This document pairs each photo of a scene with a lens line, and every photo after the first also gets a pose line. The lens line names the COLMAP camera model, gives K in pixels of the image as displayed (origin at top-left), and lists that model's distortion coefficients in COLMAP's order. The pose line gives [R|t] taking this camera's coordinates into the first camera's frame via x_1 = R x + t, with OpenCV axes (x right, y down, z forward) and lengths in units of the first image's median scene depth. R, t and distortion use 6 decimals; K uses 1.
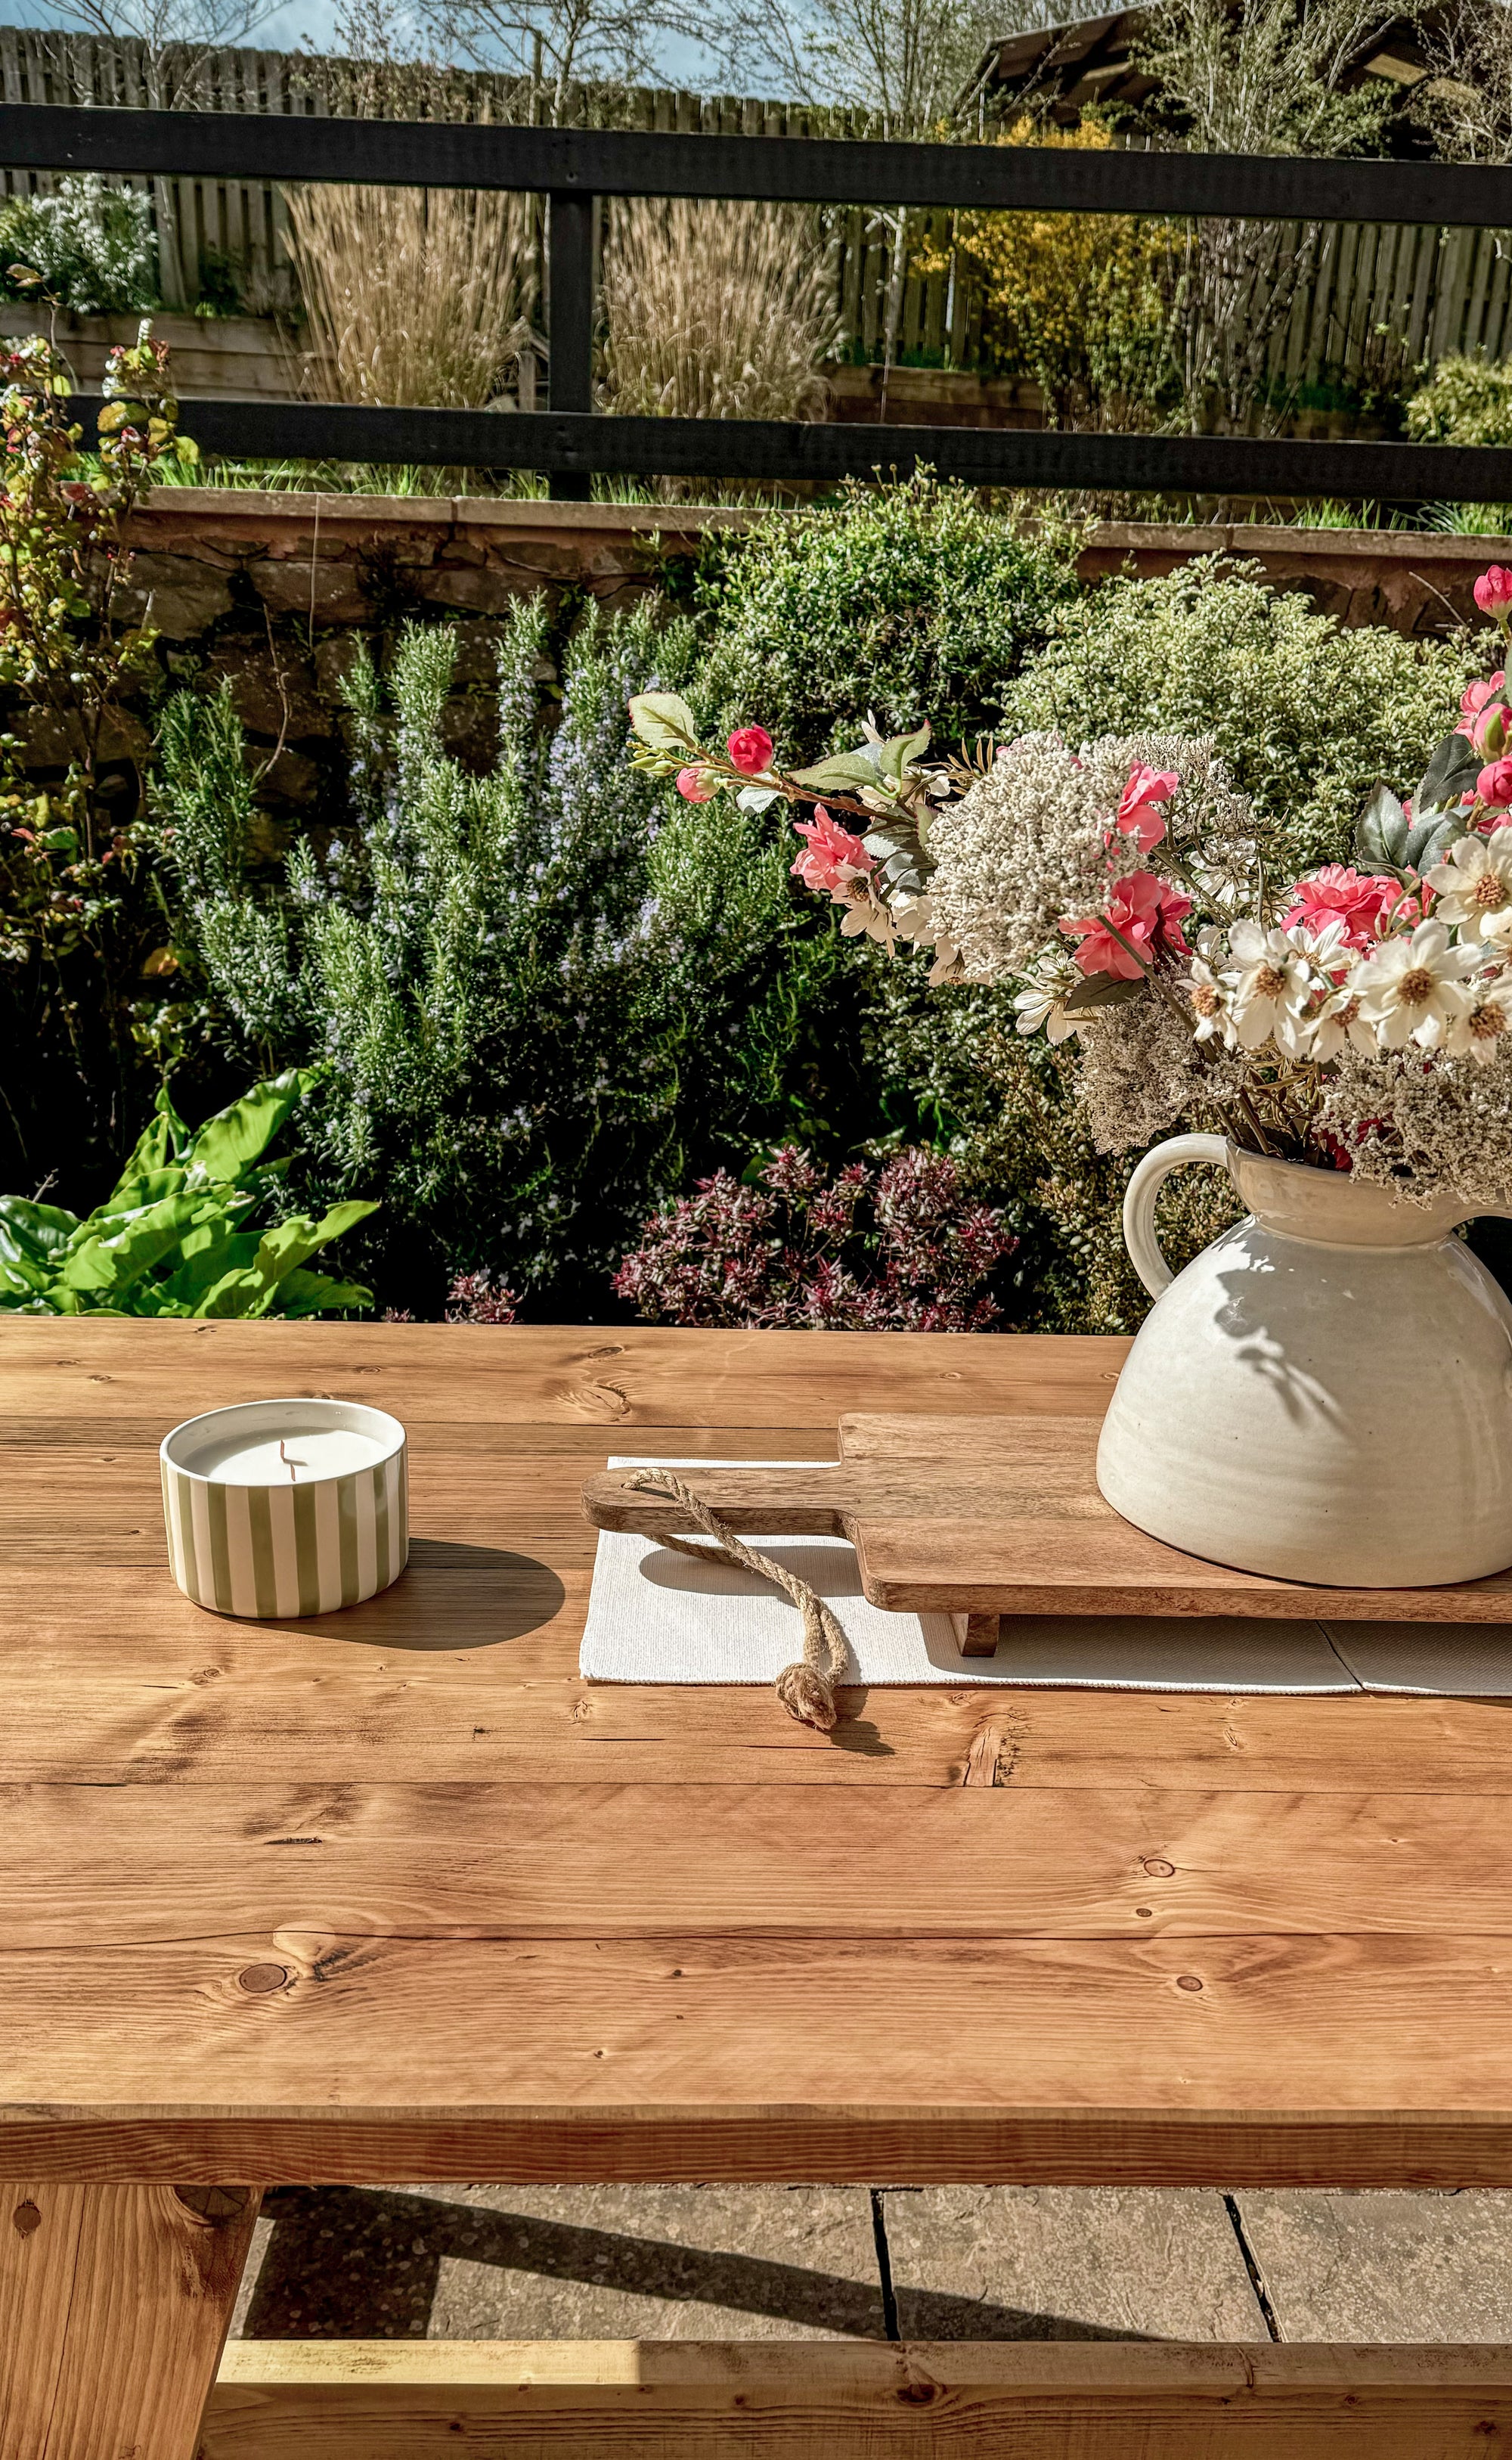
lens RADIAL K [[2098.7, 0, 722.9], [0, 2098.7, 1382.3], [0, 0, 1]] dist [0.008234, -0.012391]
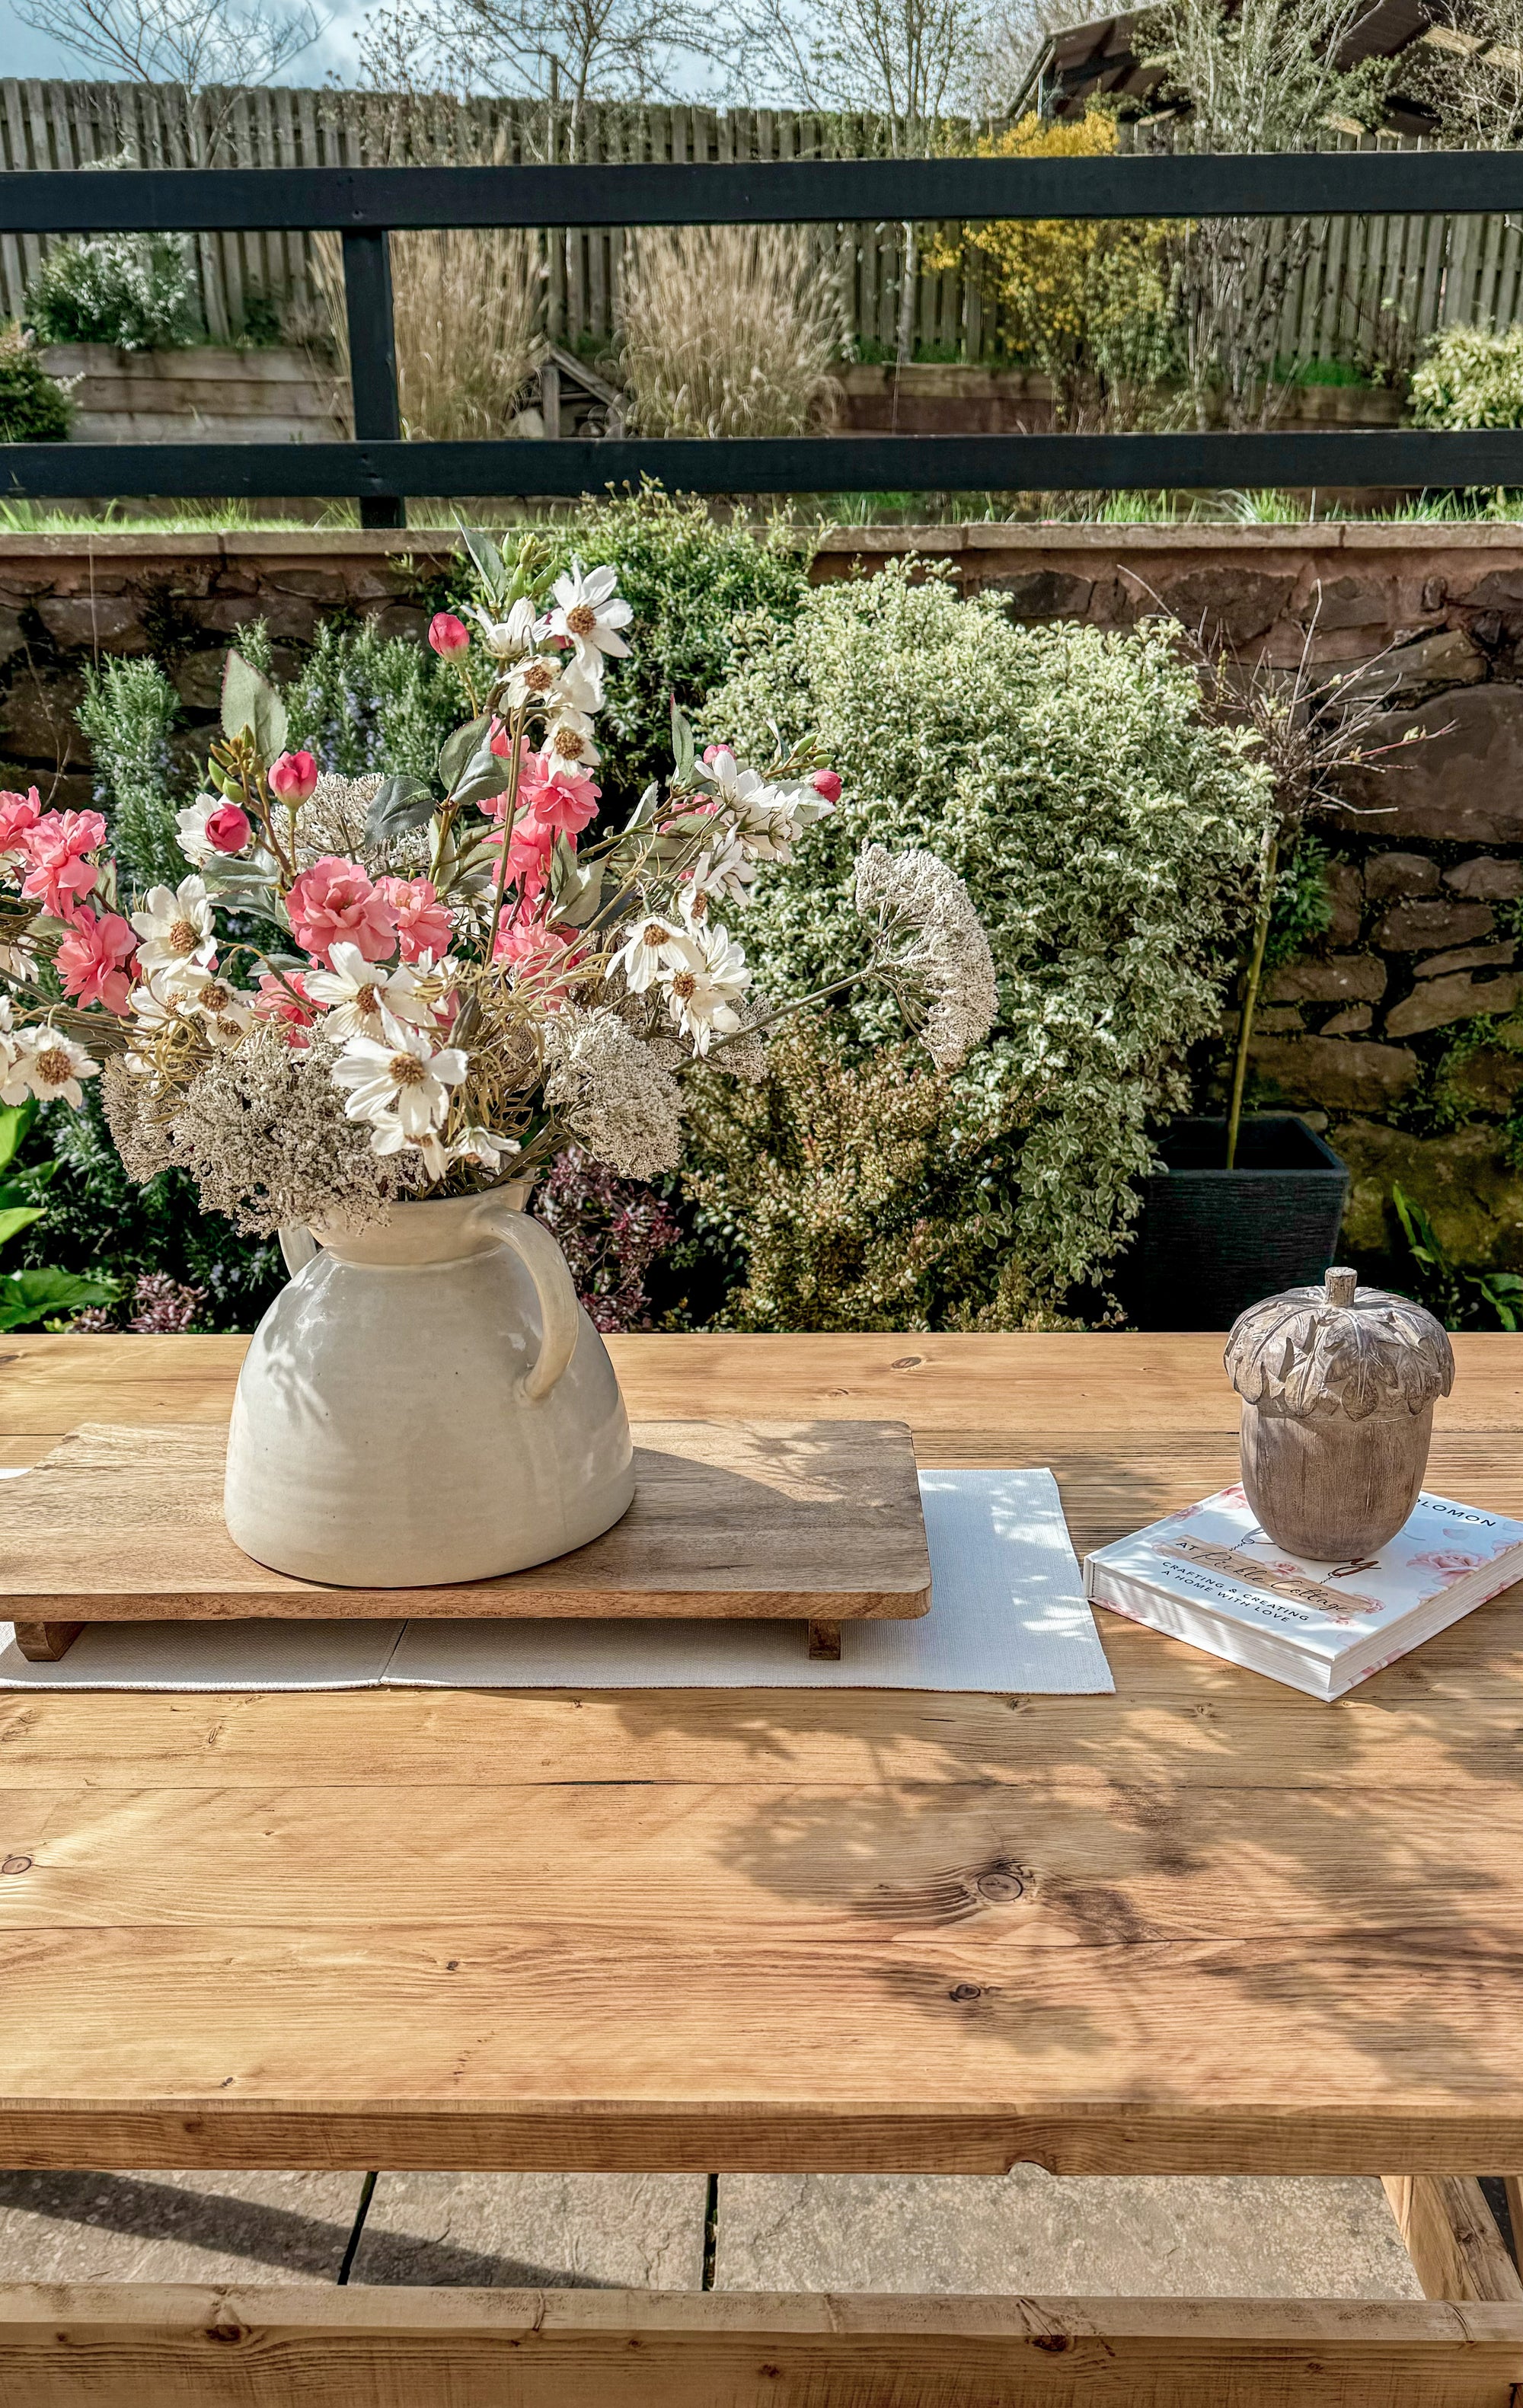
lens RADIAL K [[2008.8, 0, 794.5], [0, 2008.8, 1388.4], [0, 0, 1]] dist [0.002638, -0.009027]
pose [[0.998024, -0.017223, -0.060427, 0.197713], [0.018564, 0.999592, 0.021703, -0.007326], [0.060029, -0.022782, 0.997937, 0.003064]]
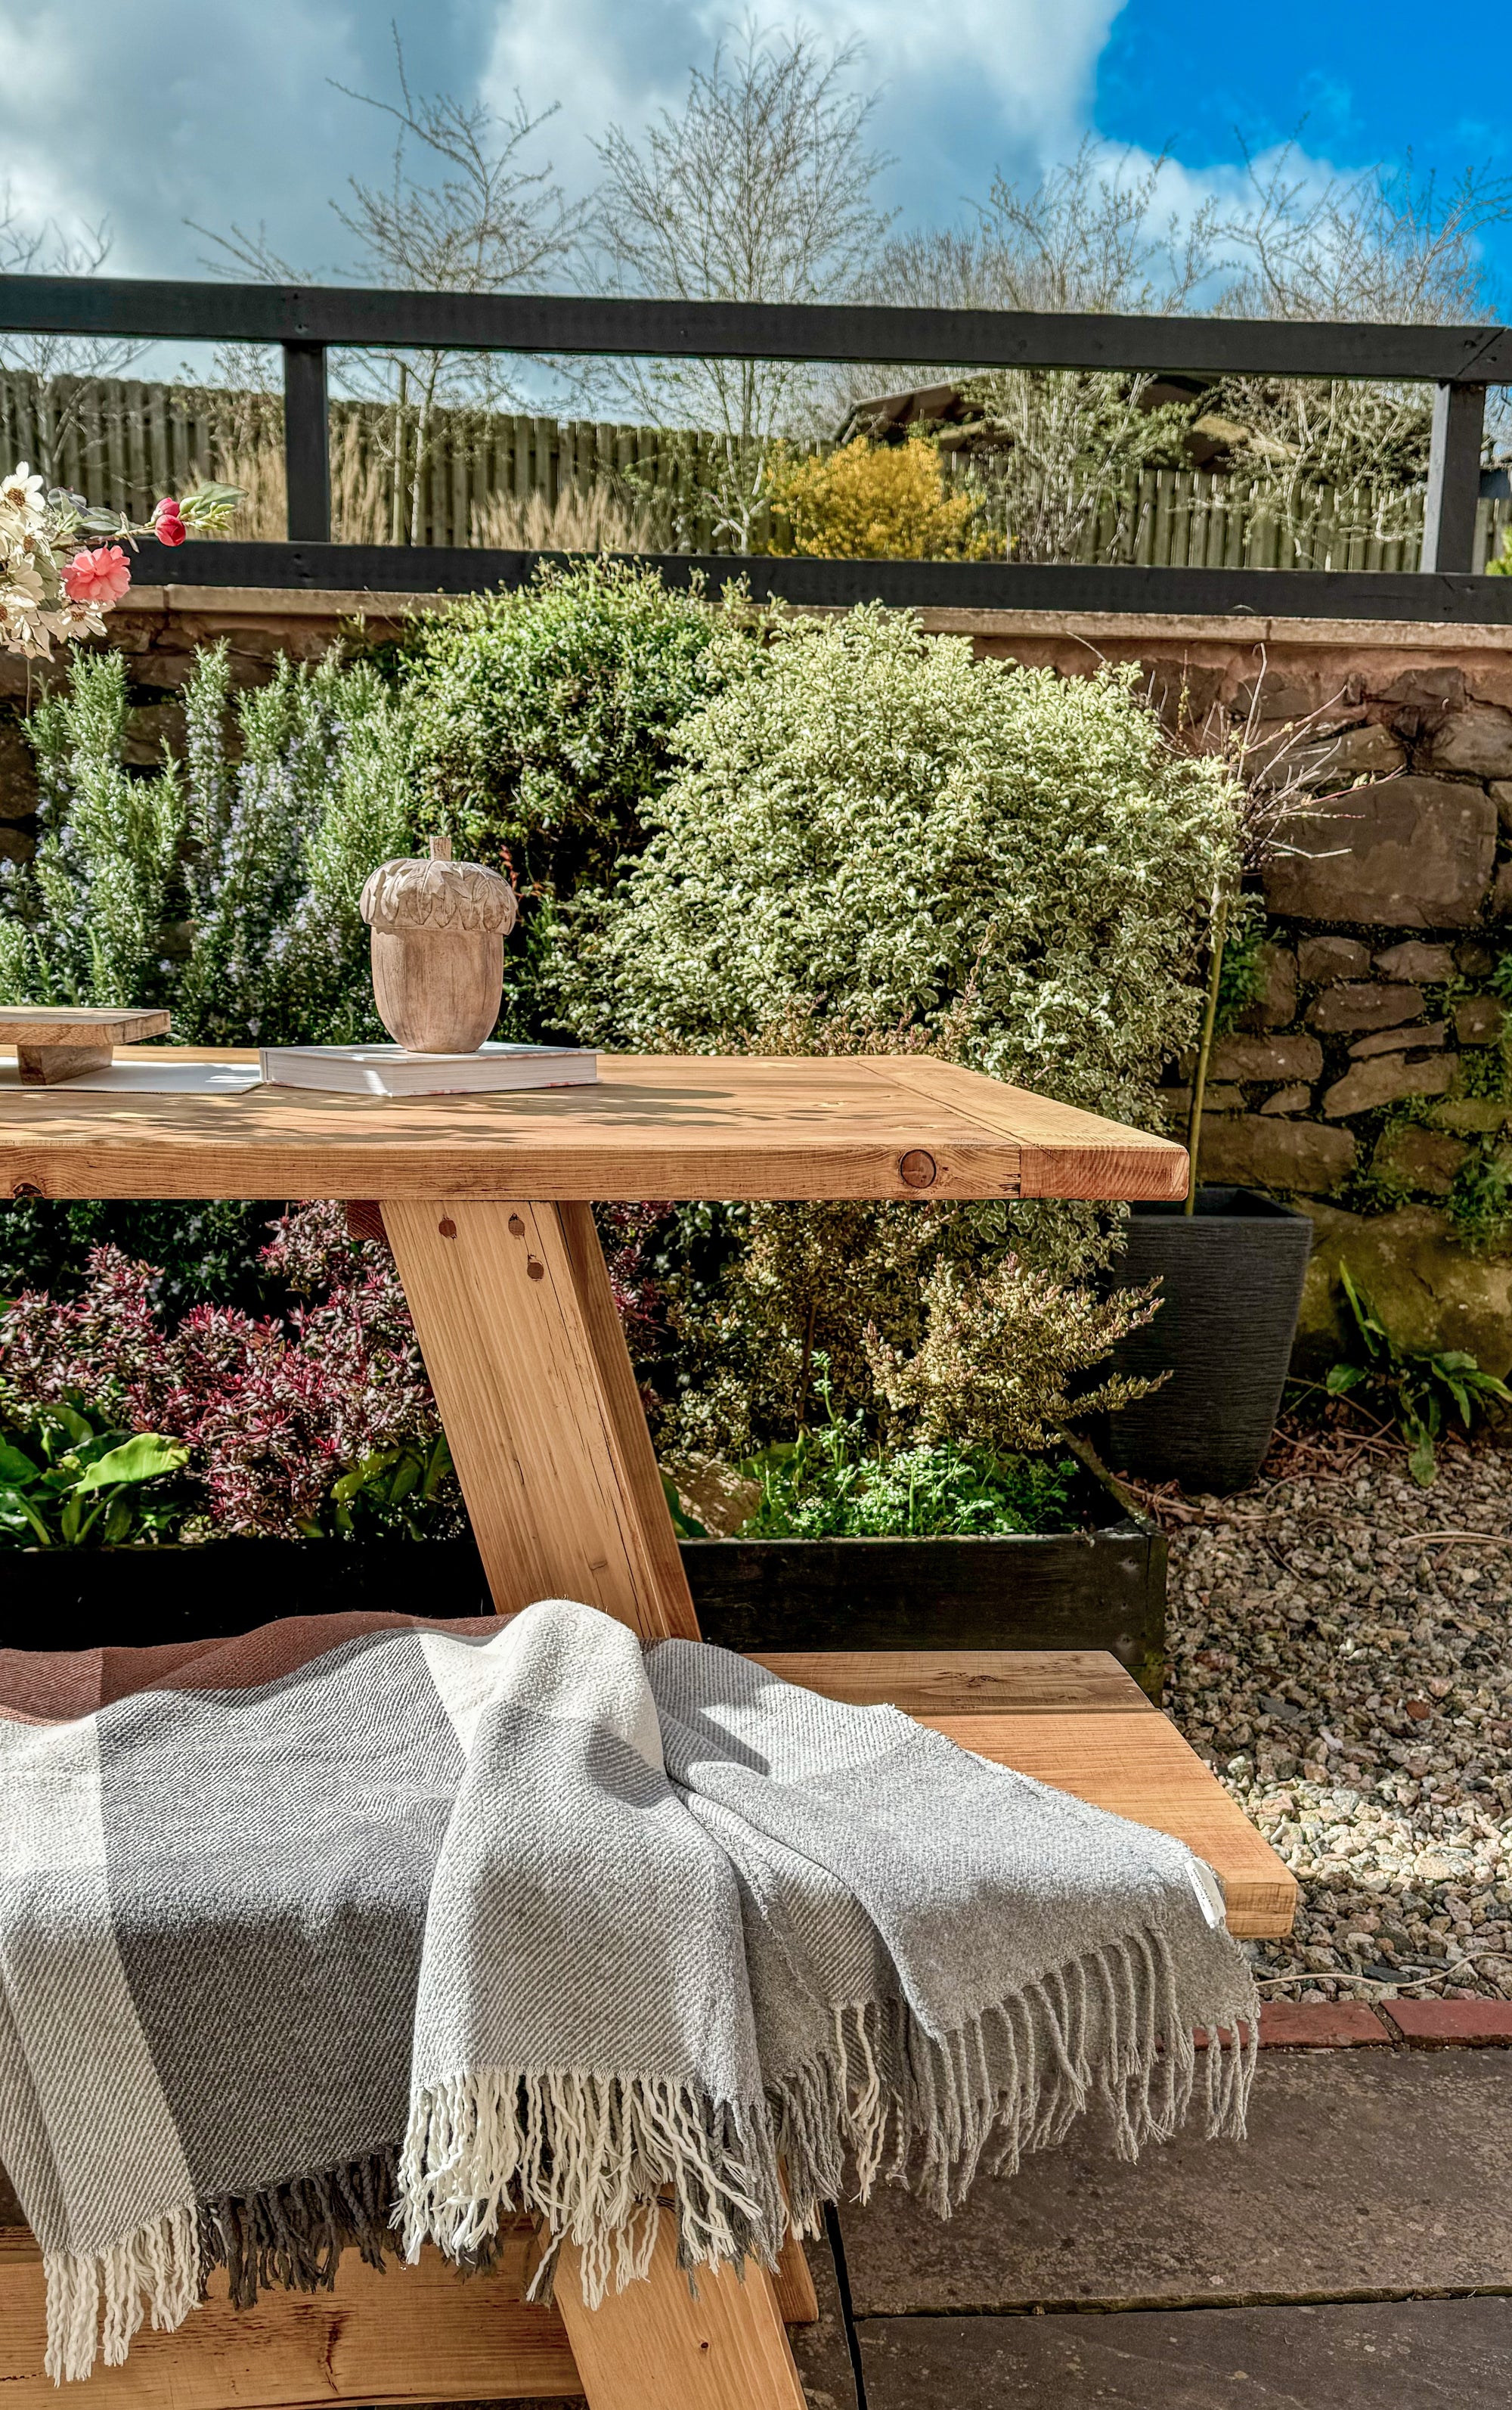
lens RADIAL K [[2081.4, 0, 774.5], [0, 2081.4, 1402.4], [0, 0, 1]] dist [0.019304, -0.018605]
pose [[0.998827, -0.025884, 0.040913, 0.112322], [0.031740, 0.988229, -0.149656, 0.134111], [-0.036558, 0.150779, 0.987891, 0.023707]]
